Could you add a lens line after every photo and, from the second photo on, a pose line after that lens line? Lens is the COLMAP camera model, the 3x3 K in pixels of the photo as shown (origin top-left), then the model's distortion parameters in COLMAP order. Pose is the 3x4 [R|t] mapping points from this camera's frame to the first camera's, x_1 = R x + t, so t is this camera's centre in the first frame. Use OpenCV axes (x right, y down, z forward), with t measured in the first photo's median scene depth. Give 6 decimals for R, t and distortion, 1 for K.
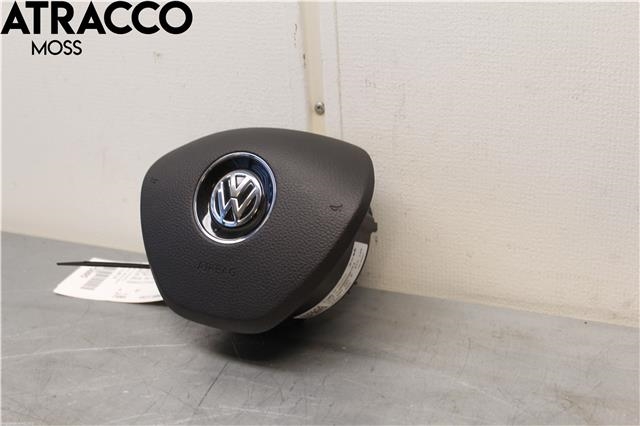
lens RADIAL K [[801.7, 0, 320.0], [0, 801.7, 213.0], [0, 0, 1]] dist [-0.034011, -0.018598]
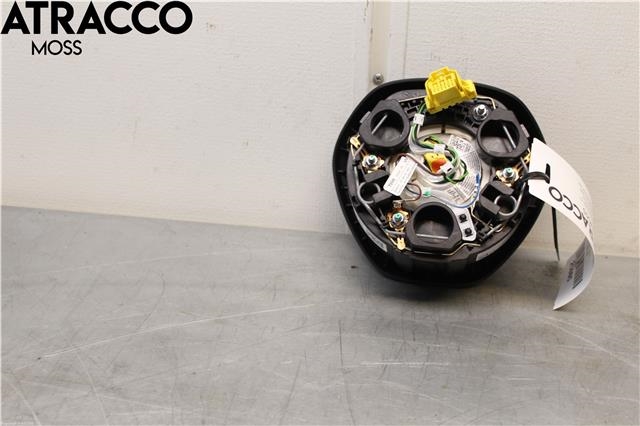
lens RADIAL K [[709.4, 0, 320.0], [0, 709.4, 213.0], [0, 0, 1]] dist [-0.073879, 0.021996]
pose [[0.955203, -0.061088, 0.289579, -0.383241], [0.037482, 0.995557, 0.086381, -0.038306], [-0.293569, -0.071658, 0.953248, 0.106066]]
